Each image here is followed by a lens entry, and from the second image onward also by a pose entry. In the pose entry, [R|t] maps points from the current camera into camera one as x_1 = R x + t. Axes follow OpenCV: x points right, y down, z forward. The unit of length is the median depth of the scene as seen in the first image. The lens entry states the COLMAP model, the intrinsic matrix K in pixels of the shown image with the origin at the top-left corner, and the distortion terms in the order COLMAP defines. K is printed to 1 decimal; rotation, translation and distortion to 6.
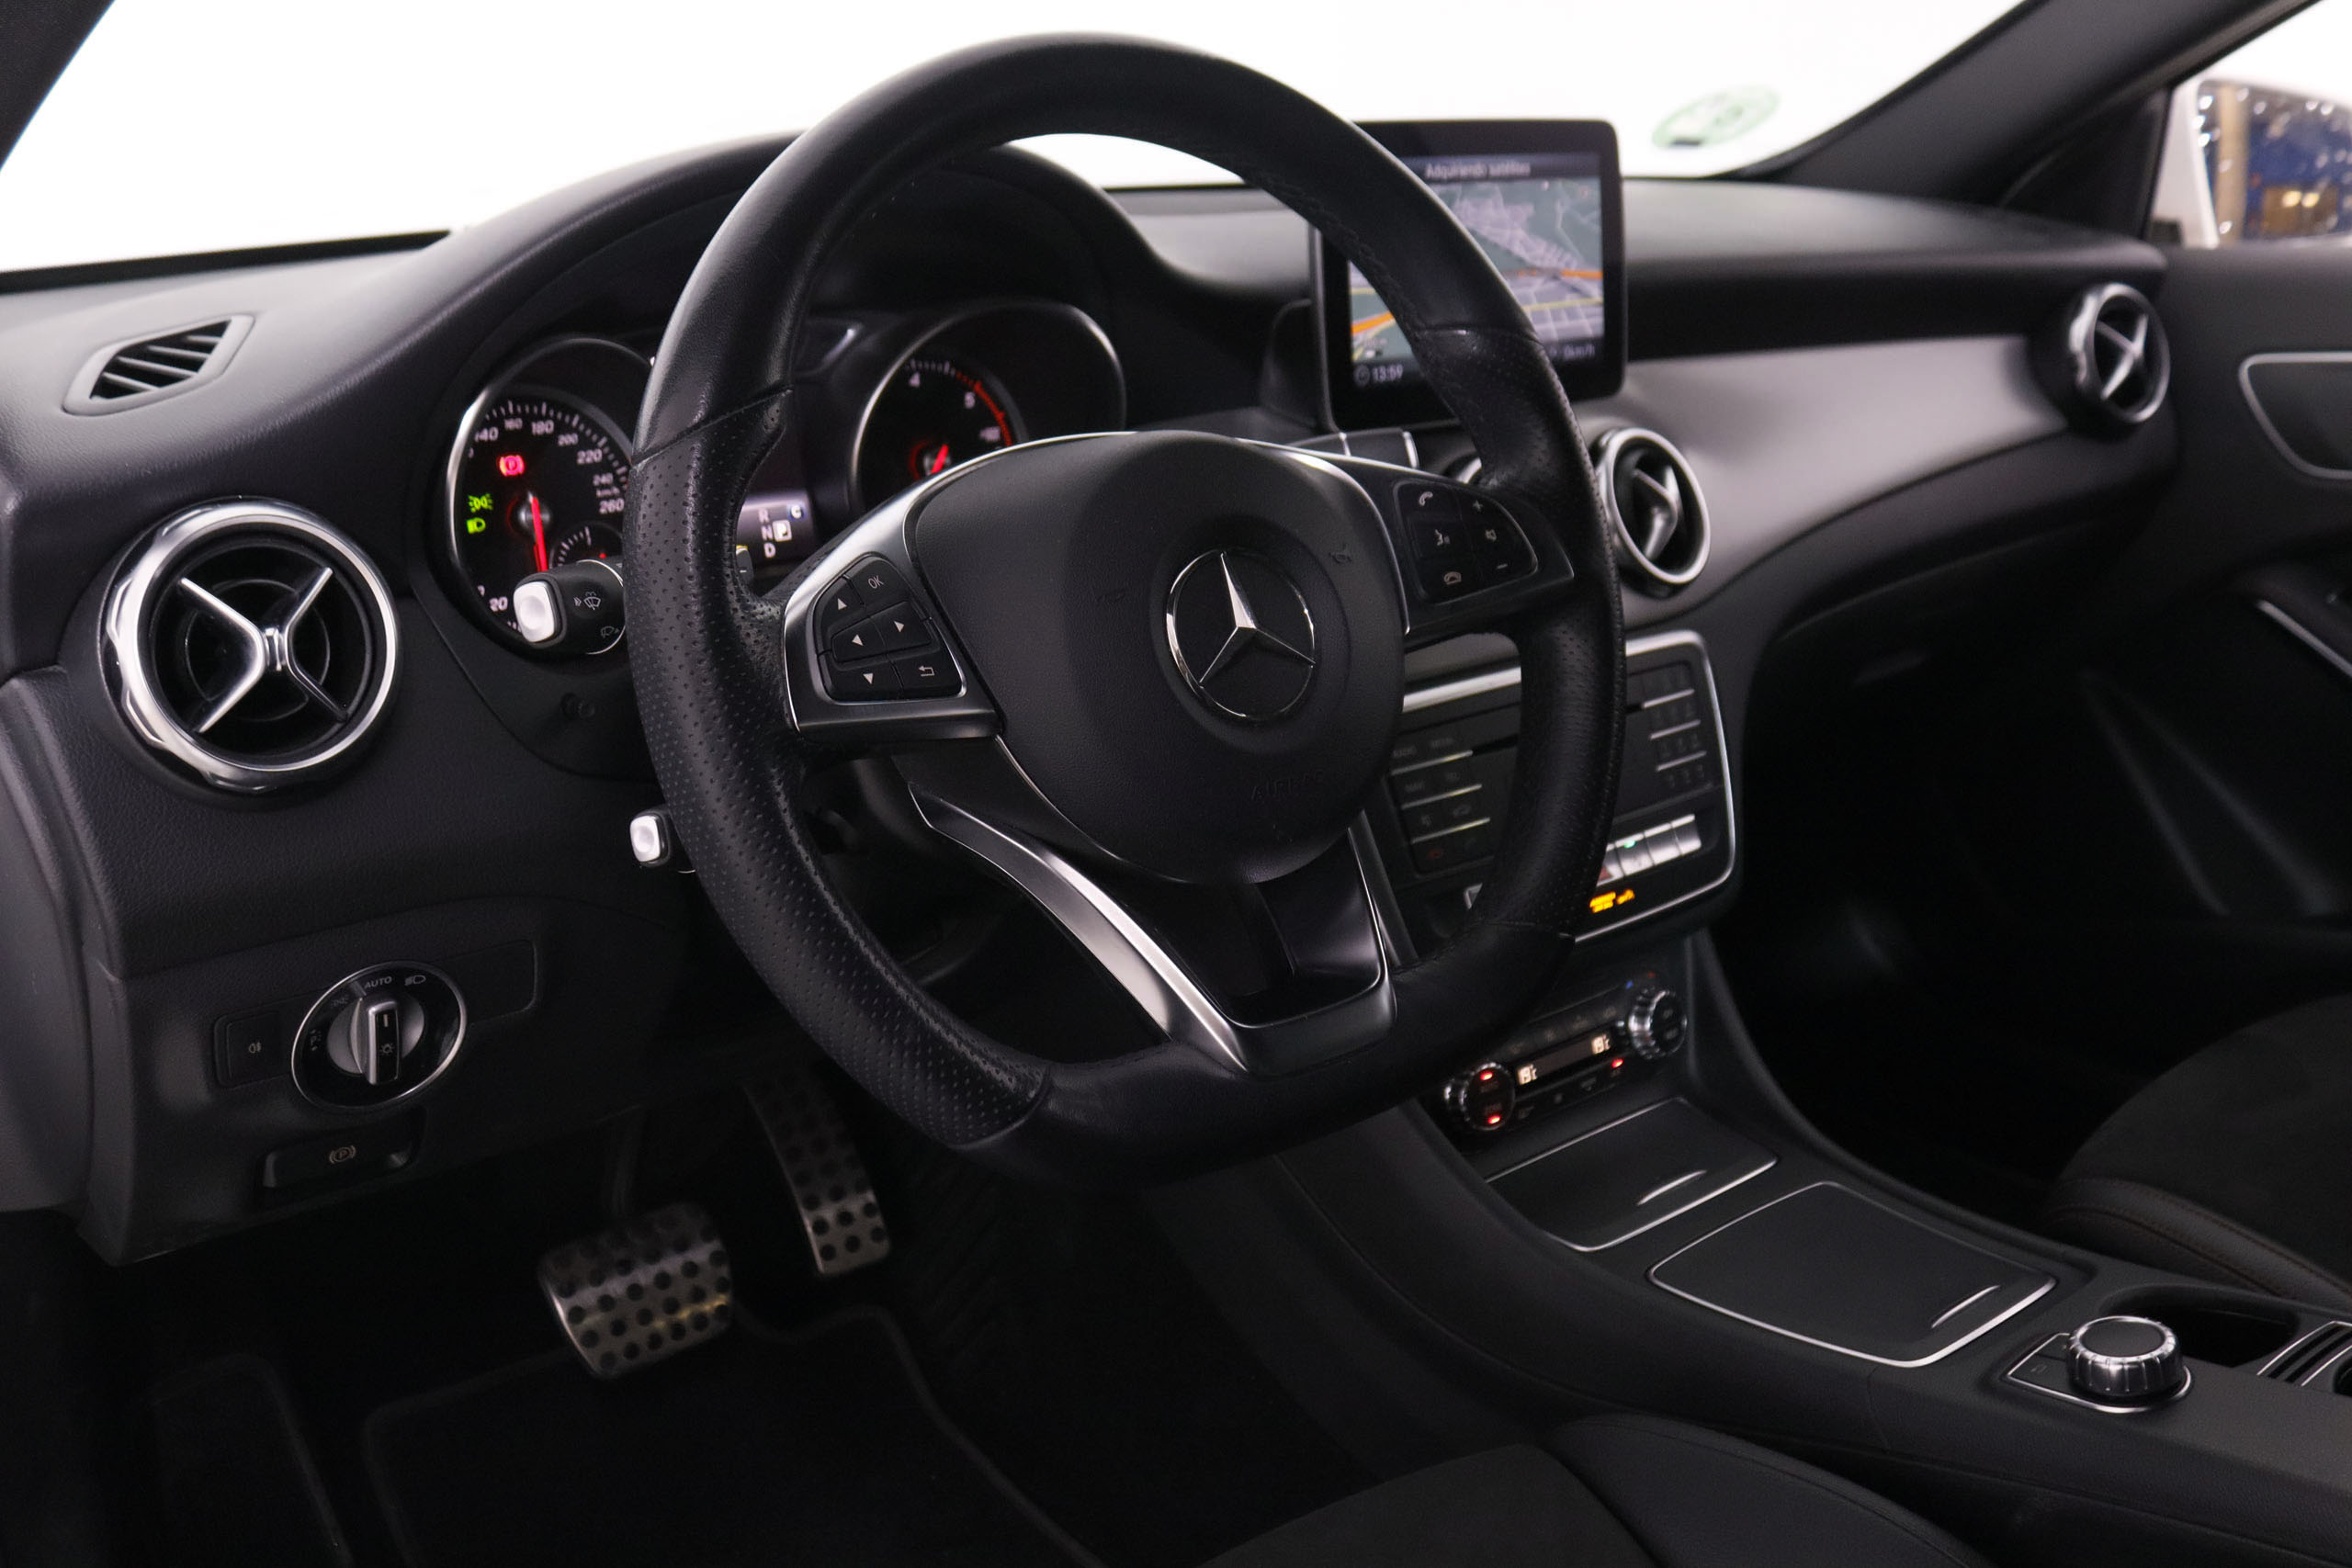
lens RADIAL K [[2227.2, 0, 1179.6], [0, 2227.2, 760.9], [0, 0, 1]] dist [-0.124842, 0.000000]
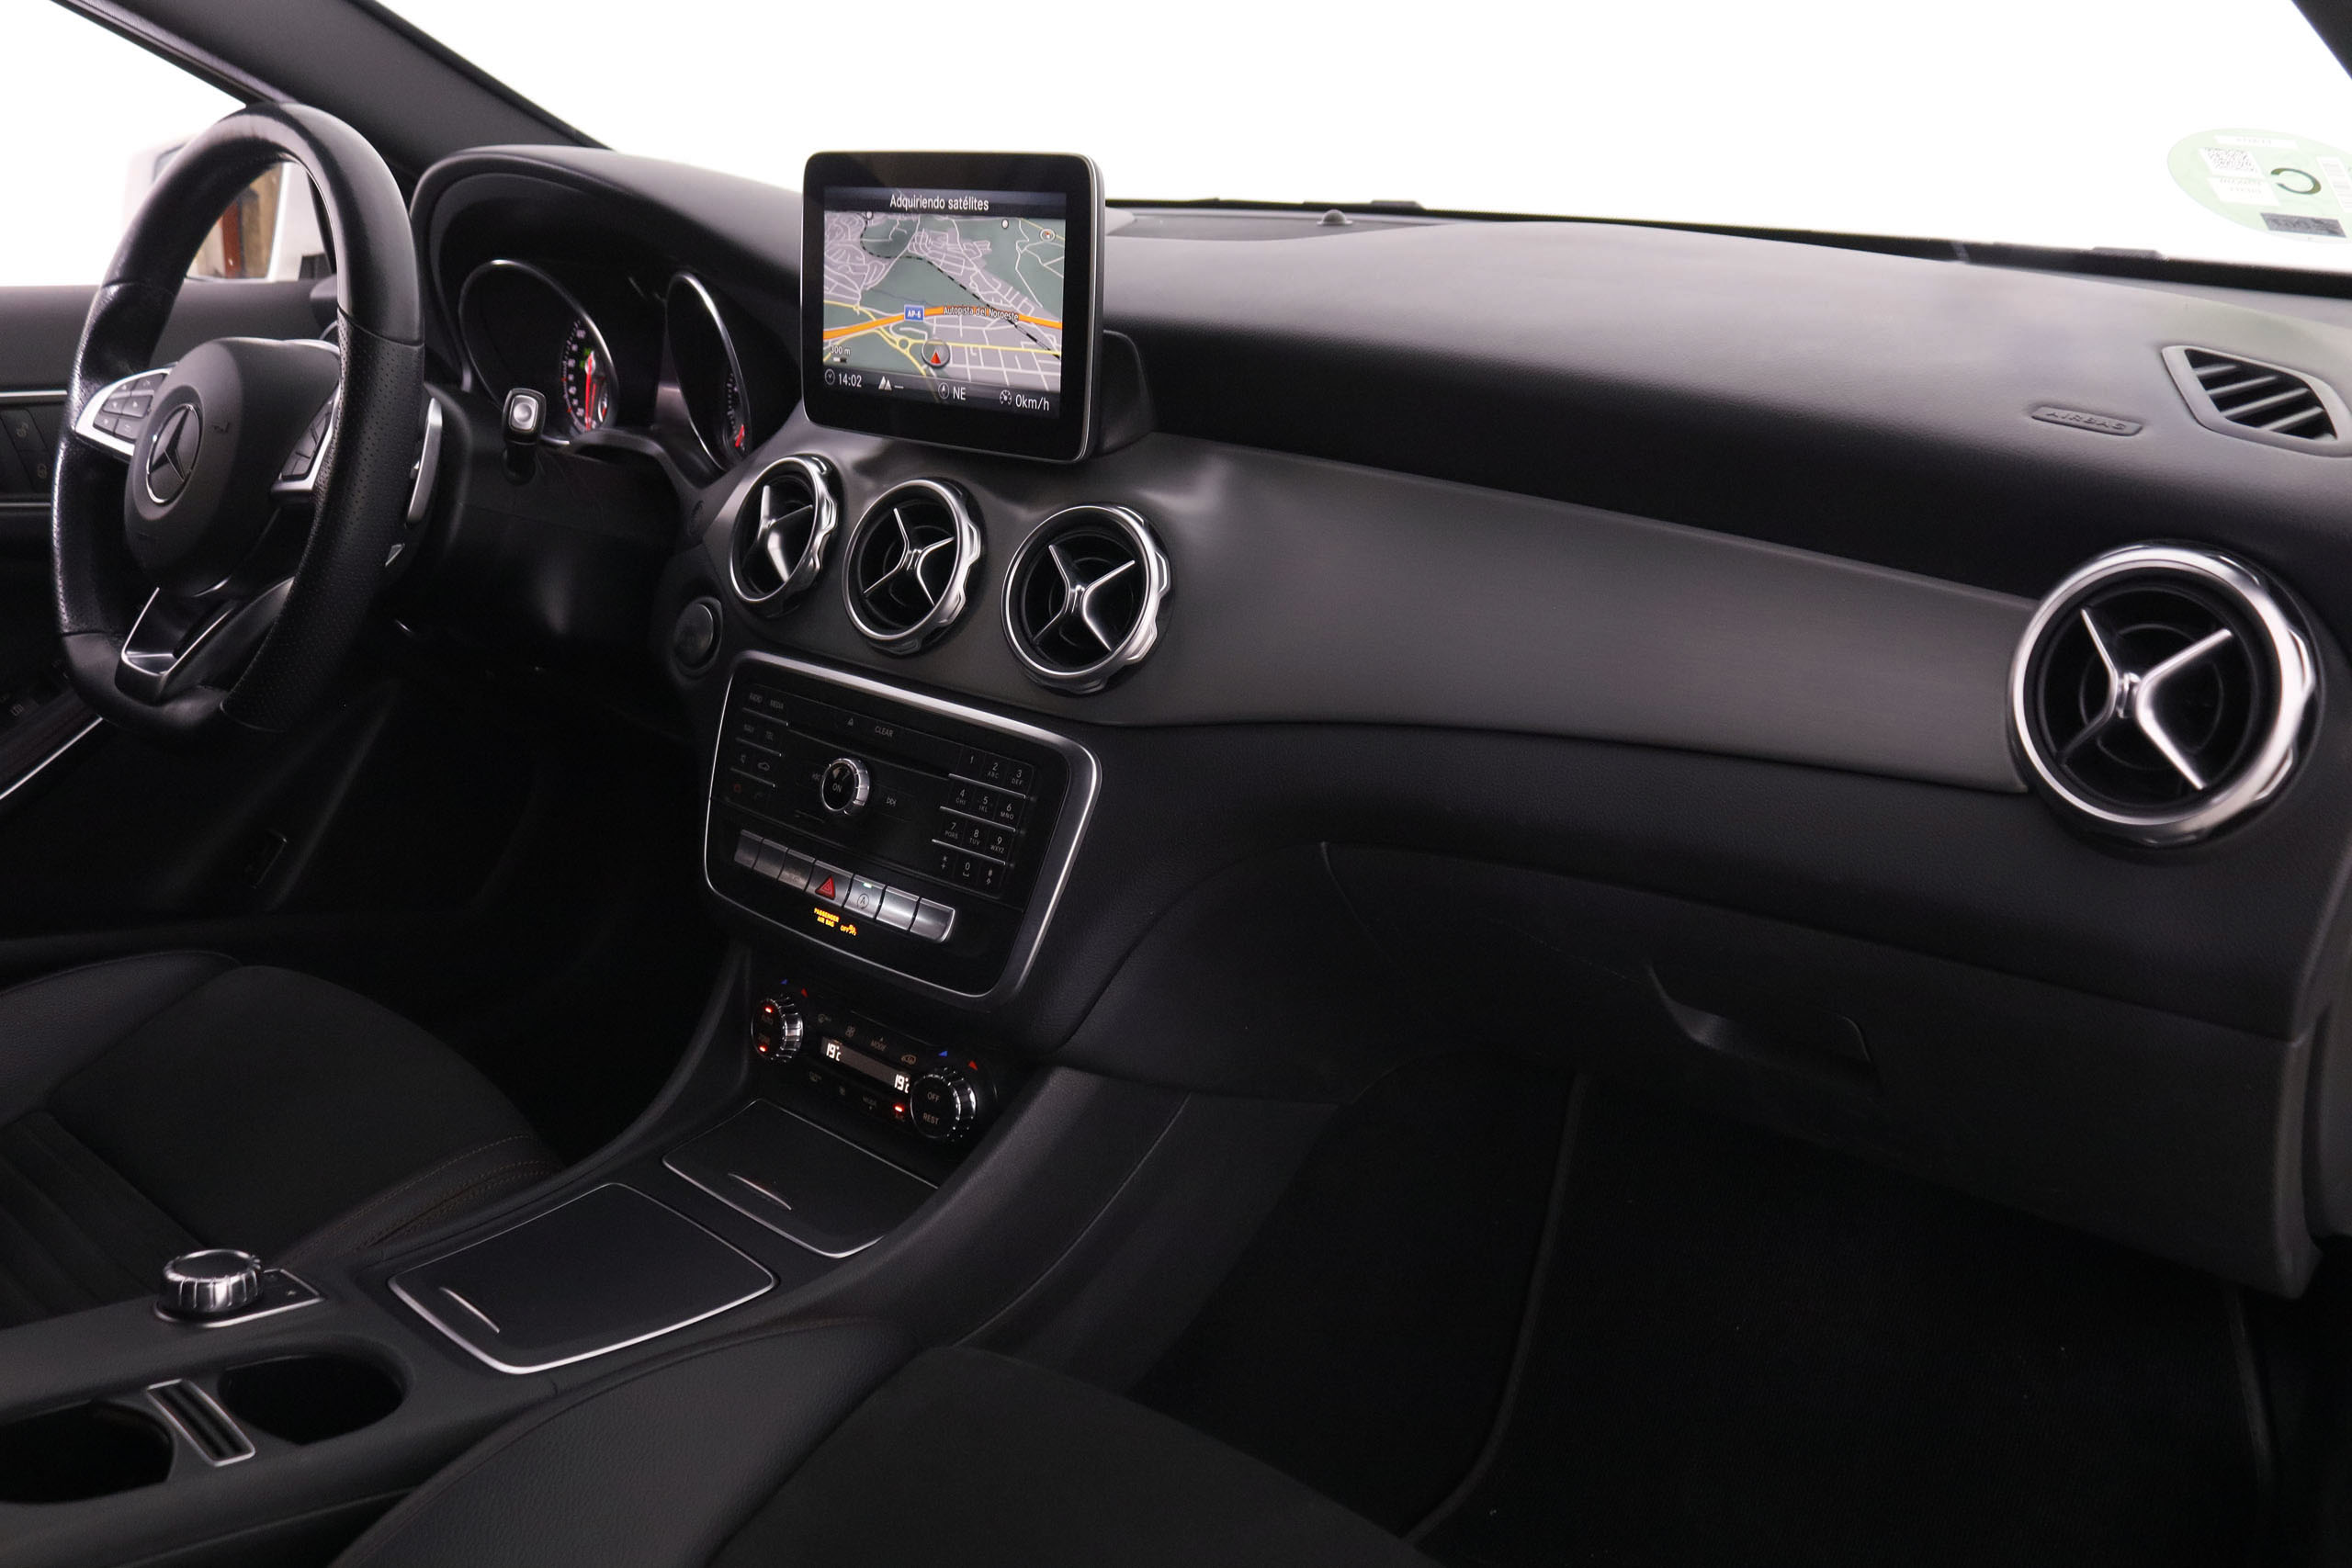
lens RADIAL K [[2113.6, 0, 1164.1], [0, 2113.6, 777.5], [0, 0, 1]] dist [-0.105210, 0.024696]
pose [[0.137562, 0.313295, -0.939640, 1.083694], [-0.283321, 0.921467, 0.265758, -0.293221], [0.949108, 0.229661, 0.215522, 0.898449]]
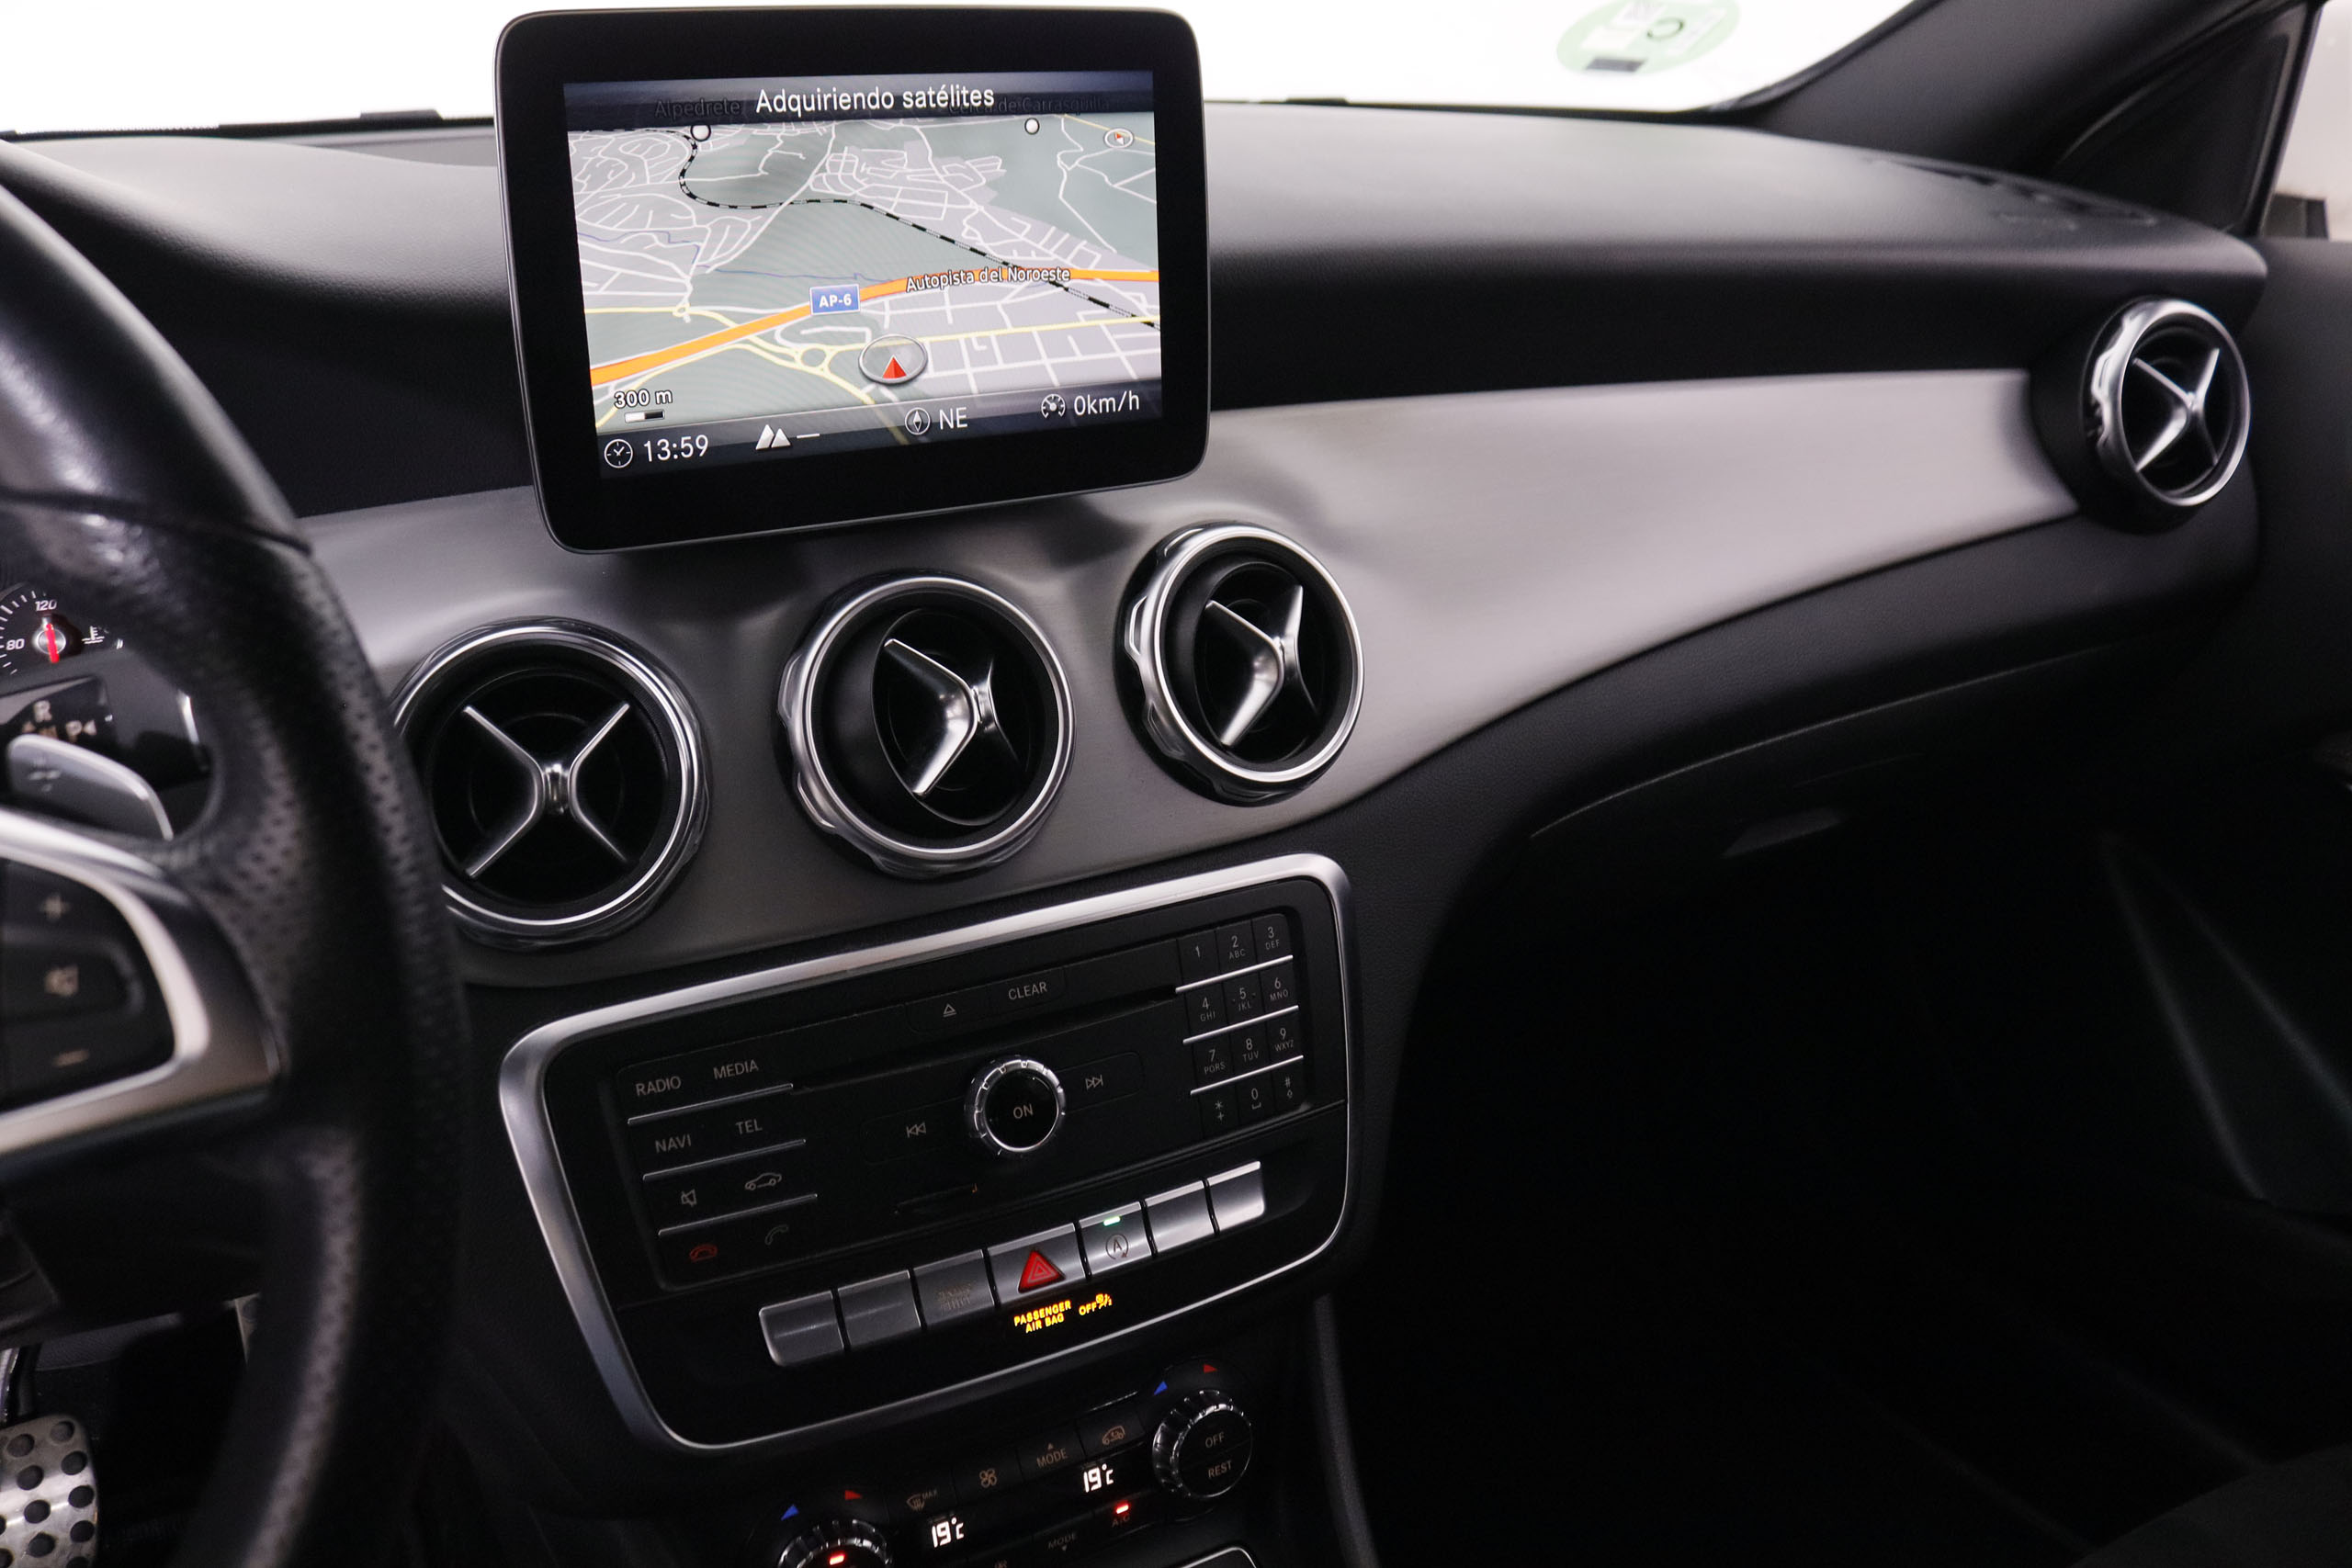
lens RADIAL K [[1985.3, 0, 1113.6], [0, 1985.3, 800.9], [0, 0, 1]] dist [-0.142880, 0.048309]
pose [[0.983553, 0.082326, -0.160768, 0.278619], [-0.067311, 0.993034, 0.096712, -0.130226], [0.167610, -0.084300, 0.982242, 0.462645]]
